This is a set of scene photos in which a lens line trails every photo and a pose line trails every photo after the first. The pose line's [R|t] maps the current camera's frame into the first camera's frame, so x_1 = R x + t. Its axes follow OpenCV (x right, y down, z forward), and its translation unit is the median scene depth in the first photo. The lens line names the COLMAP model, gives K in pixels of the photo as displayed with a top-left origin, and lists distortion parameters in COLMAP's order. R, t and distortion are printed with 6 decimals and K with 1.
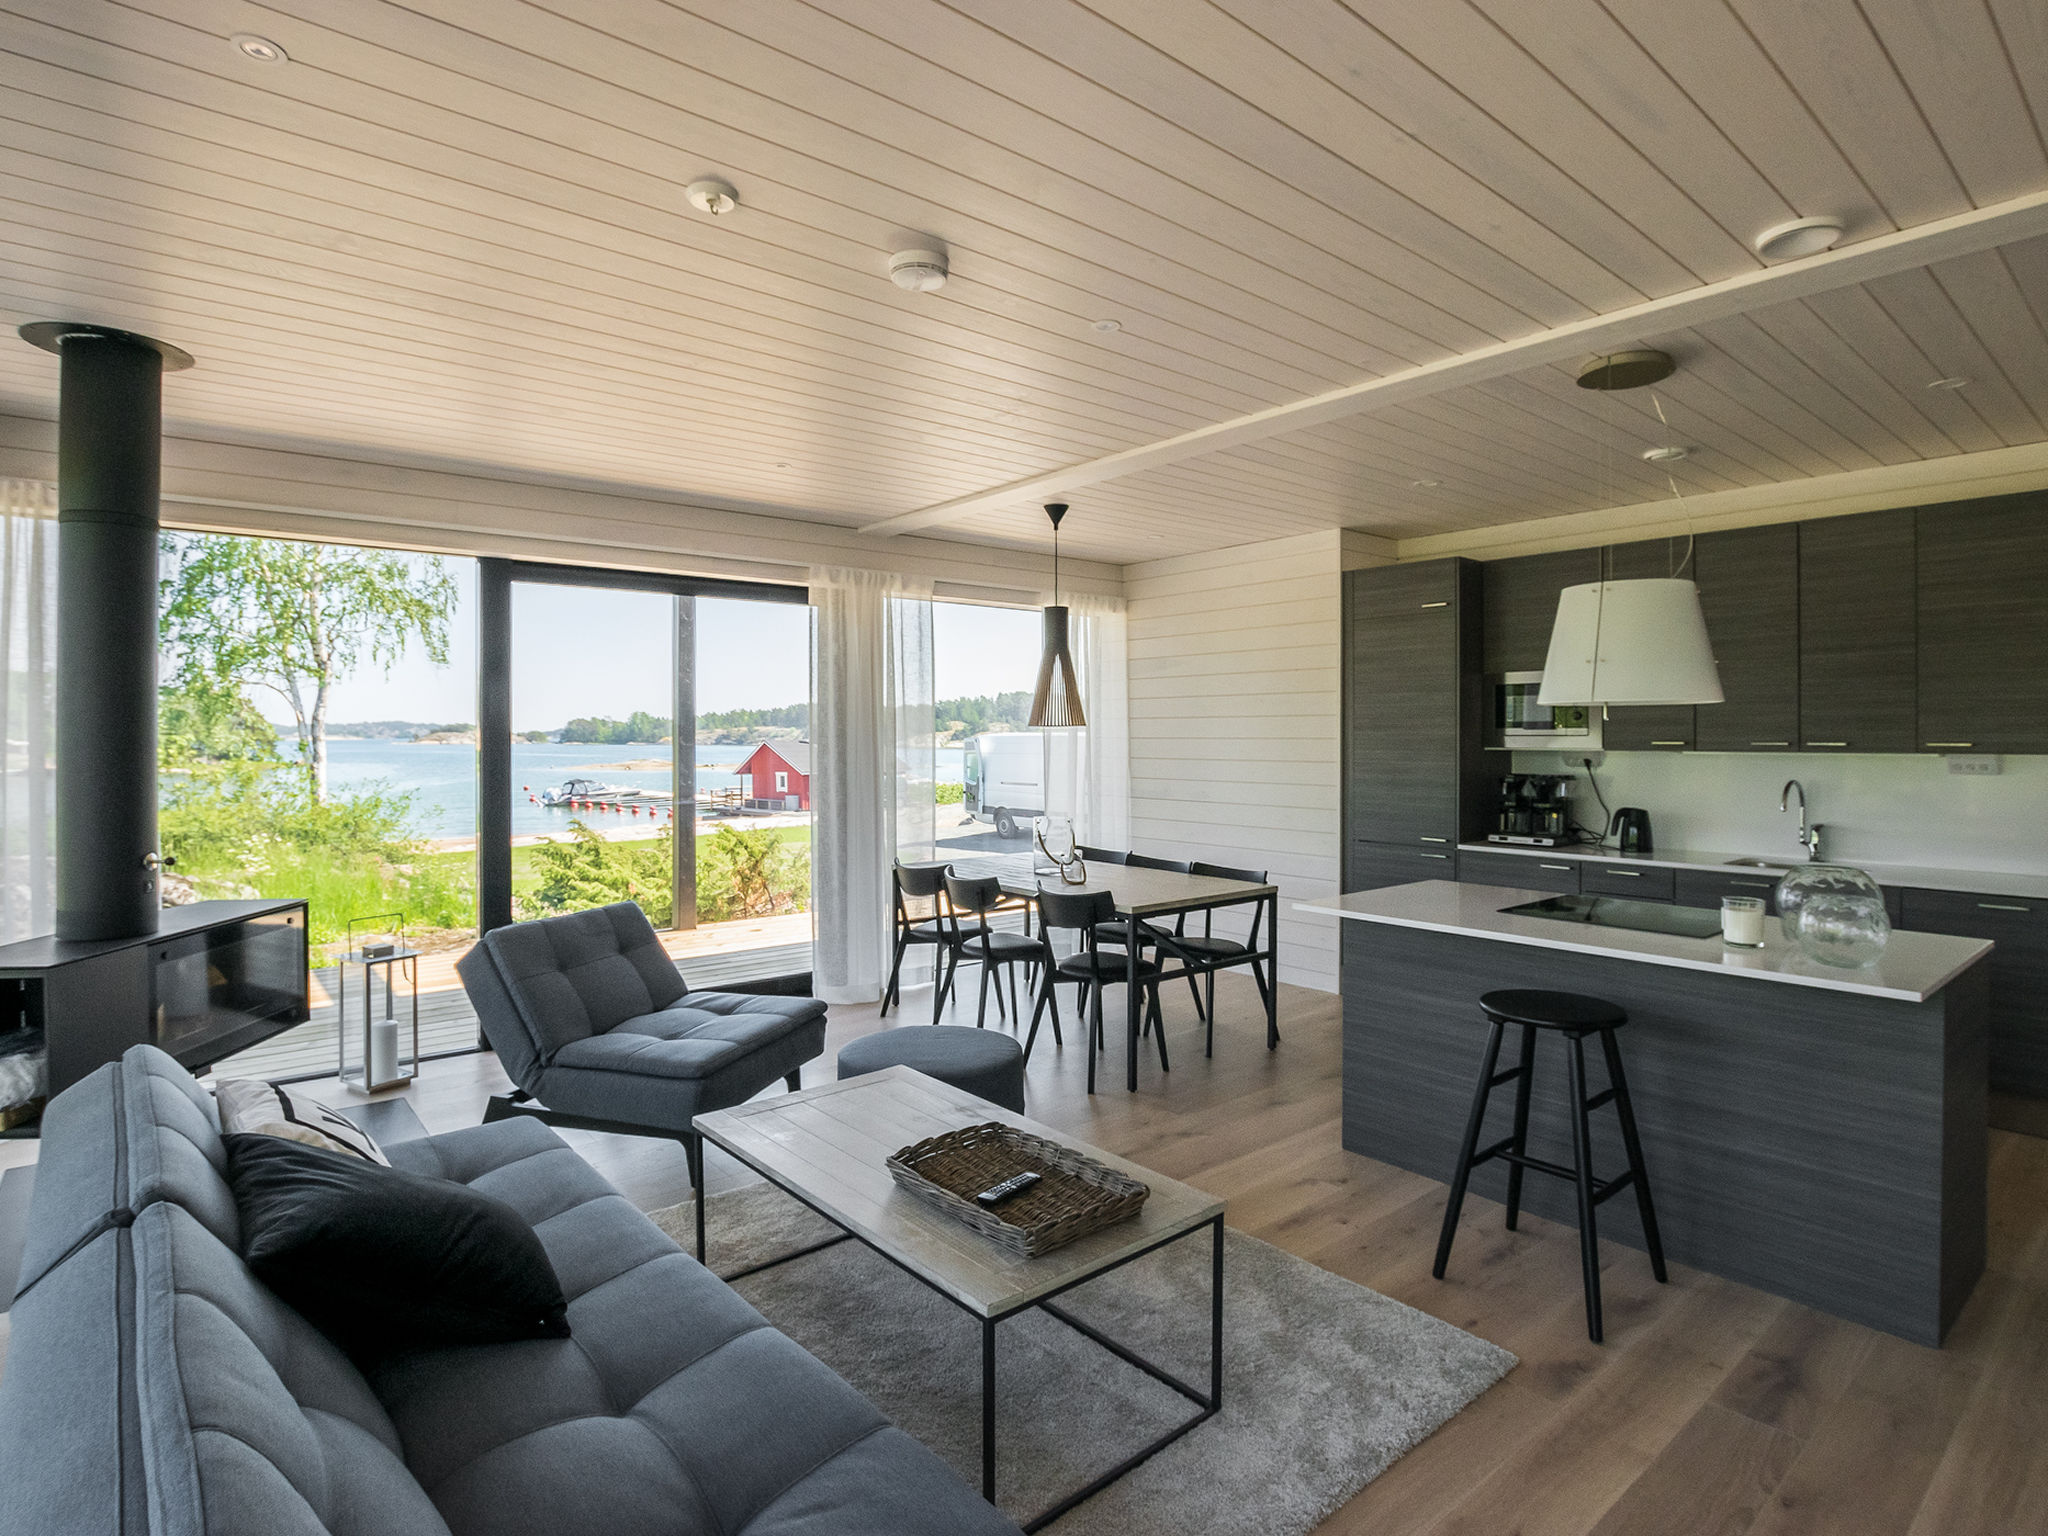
lens RADIAL K [[1080.0, 0, 1024.0], [0, 1080.0, 768.0], [0, 0, 1]] dist [-0.001642, 0.000116]
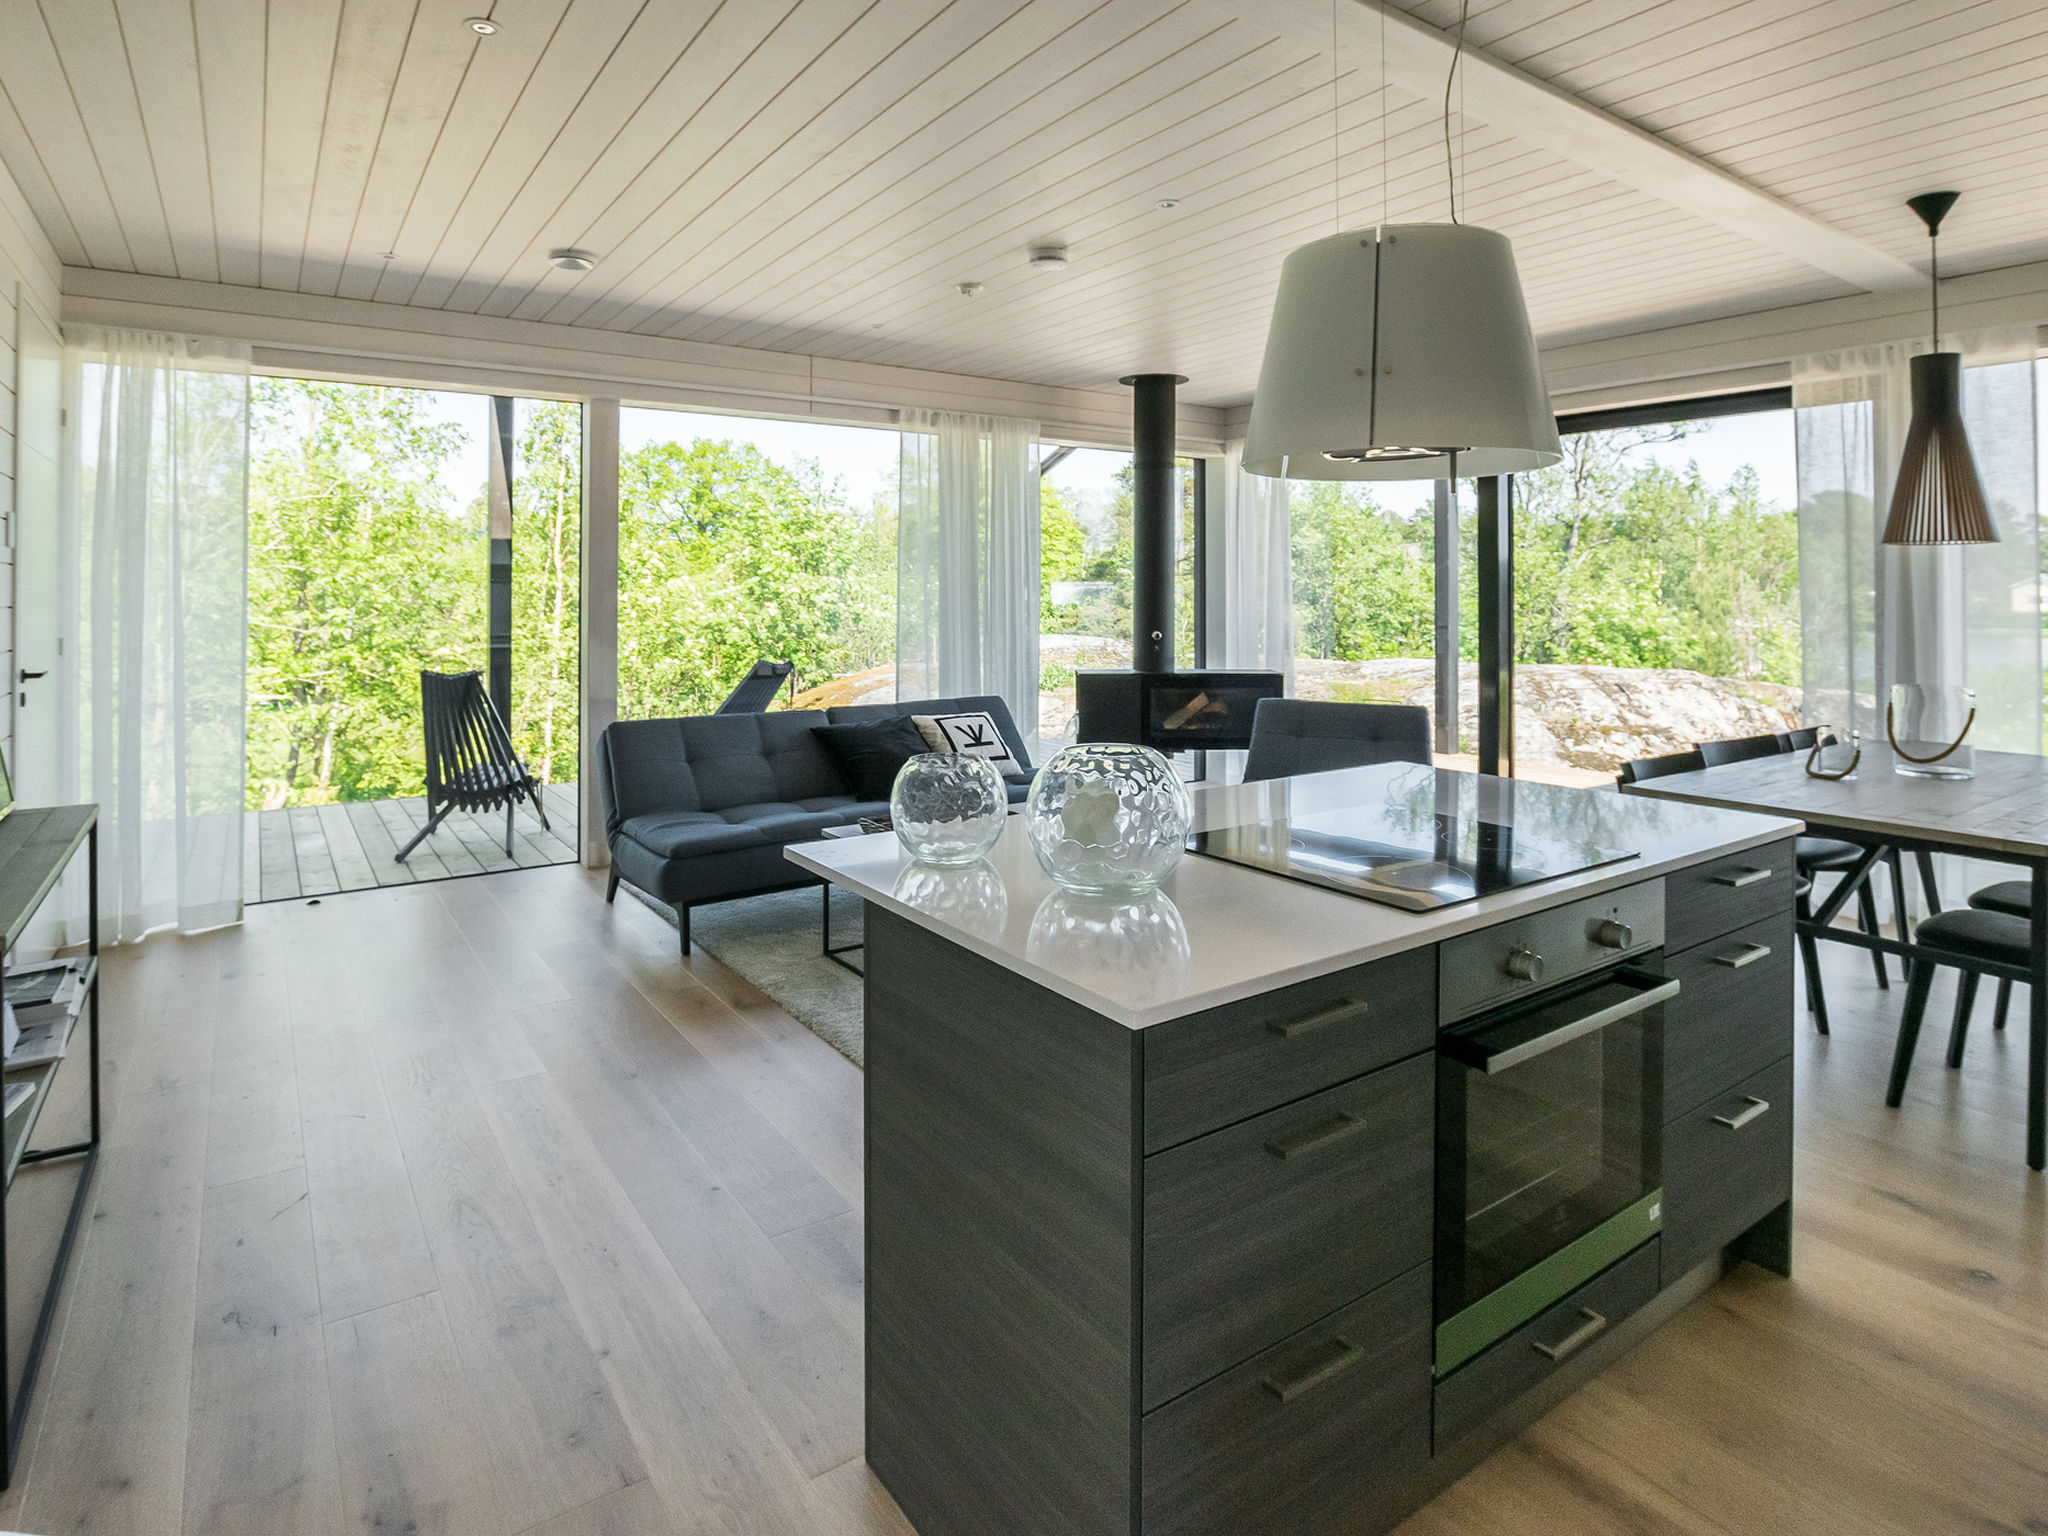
lens RADIAL K [[1080.0, 0, 1024.0], [0, 1080.0, 768.0], [0, 0, 1]] dist [-0.001642, 0.000116]
pose [[-0.097643, 0.157383, -0.982699, 0.745796], [-0.039448, 0.986029, 0.161836, 0.010439], [0.994439, 0.054567, -0.090070, 0.531286]]
